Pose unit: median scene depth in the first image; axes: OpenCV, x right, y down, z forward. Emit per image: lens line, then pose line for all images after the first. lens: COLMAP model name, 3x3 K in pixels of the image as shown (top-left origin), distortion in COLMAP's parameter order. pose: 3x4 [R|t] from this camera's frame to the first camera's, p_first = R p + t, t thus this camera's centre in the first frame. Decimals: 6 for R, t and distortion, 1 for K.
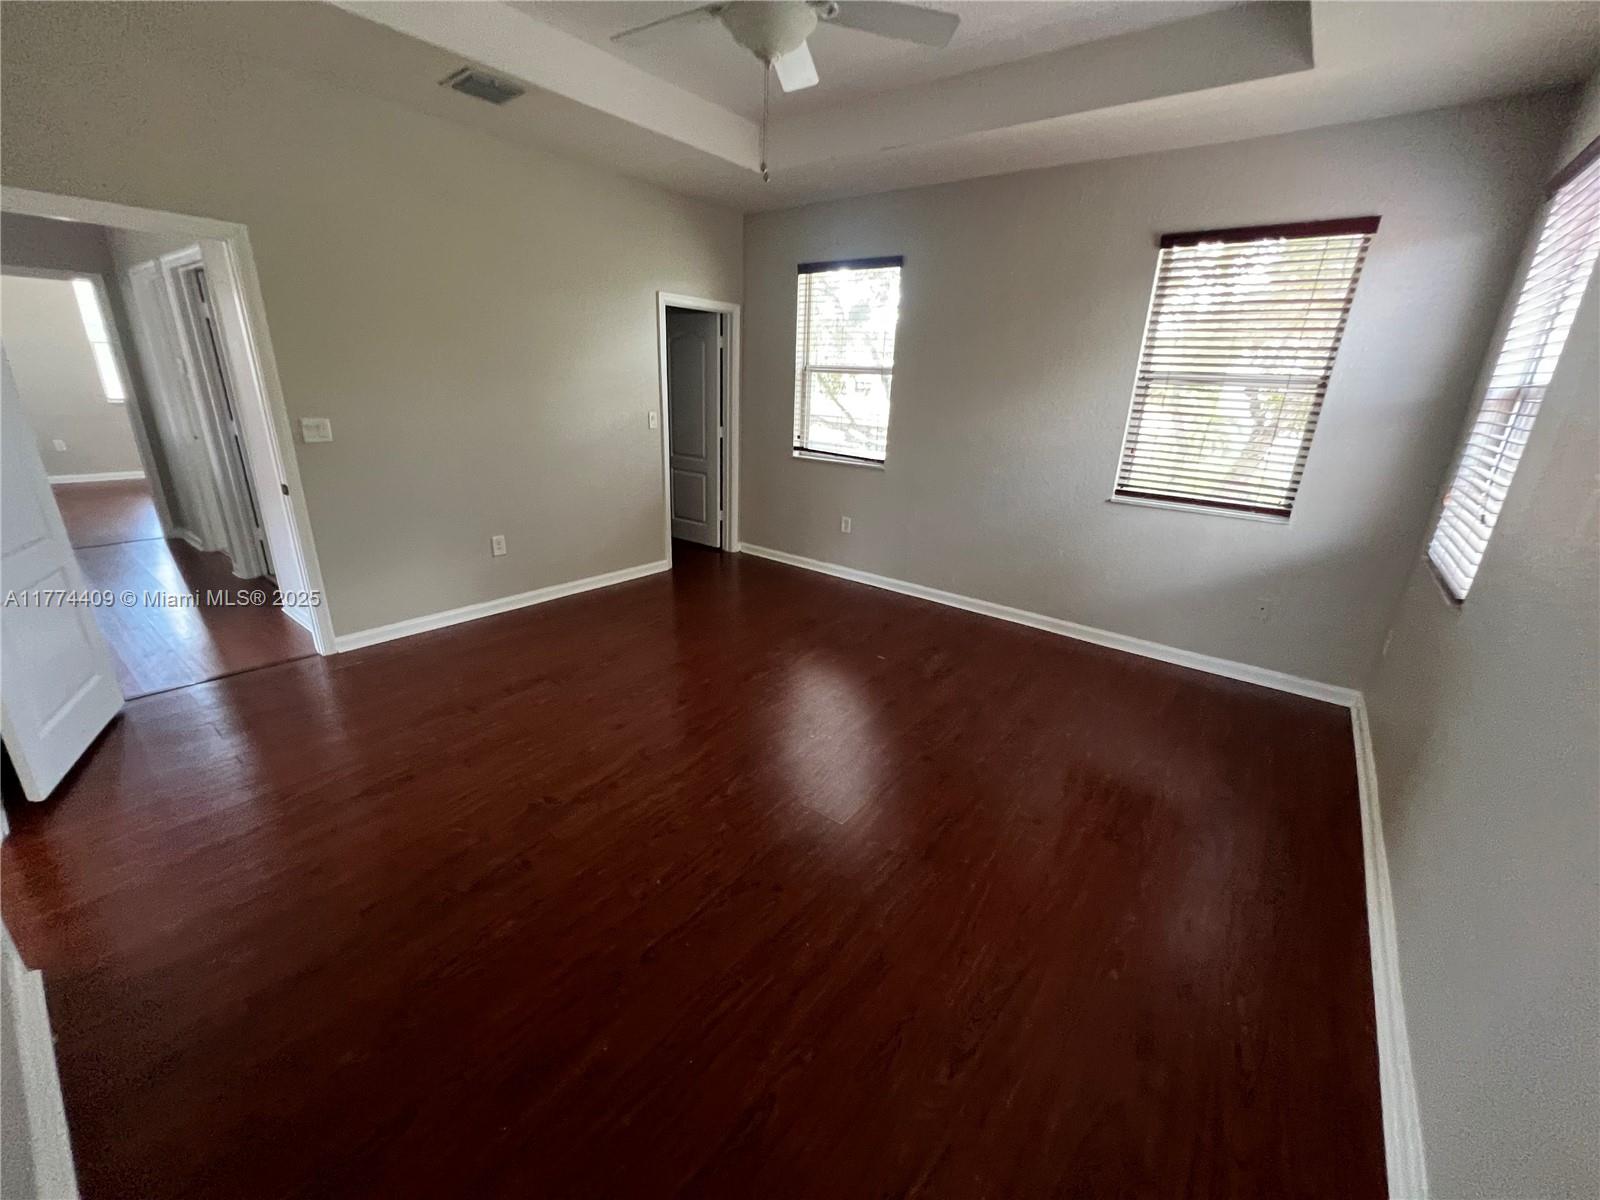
lens RADIAL K [[640.9, 0, 800.0], [0, 640.9, 600.0], [0, 0, 1]] dist [-0.004826, -0.000453]
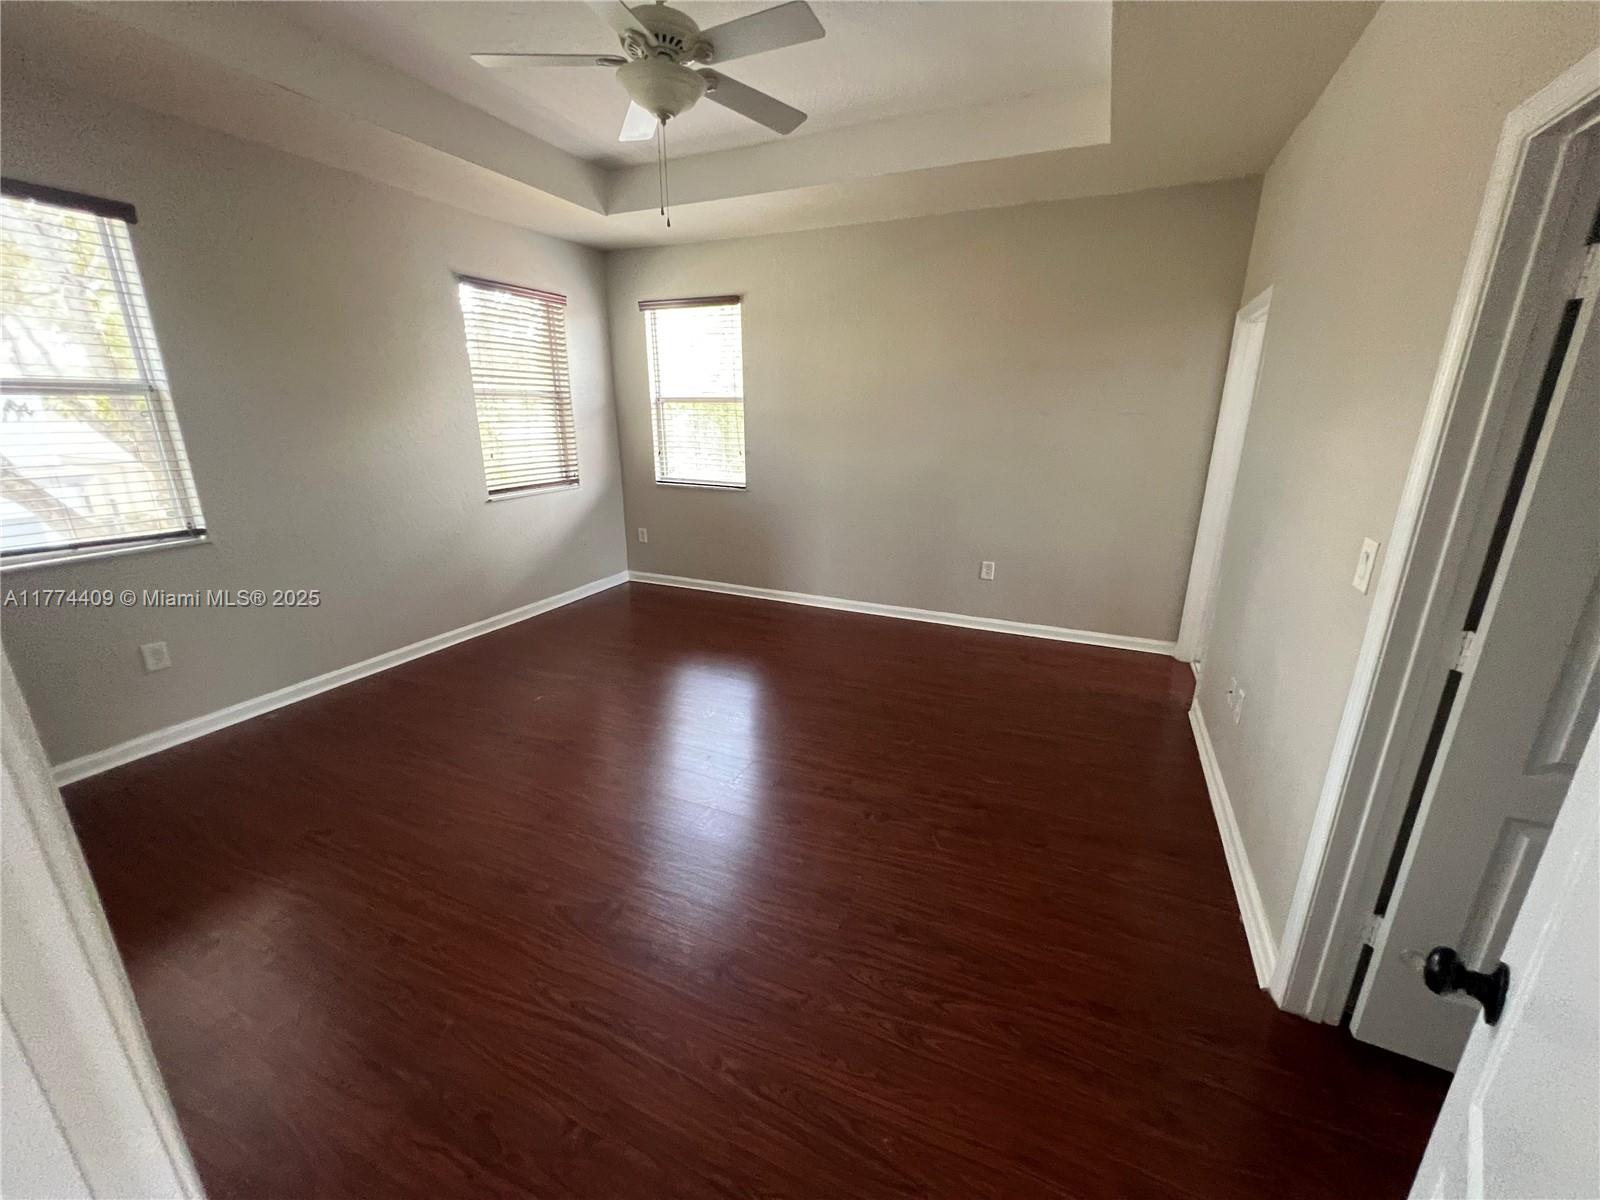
lens RADIAL K [[640.9, 0, 800.0], [0, 640.9, 600.0], [0, 0, 1]] dist [-0.004826, -0.000453]
pose [[-0.237975, -0.314138, 0.919067, -0.837810], [0.312582, 0.871139, 0.378693, -0.288084], [-0.919598, 0.377403, -0.109116, 0.751167]]
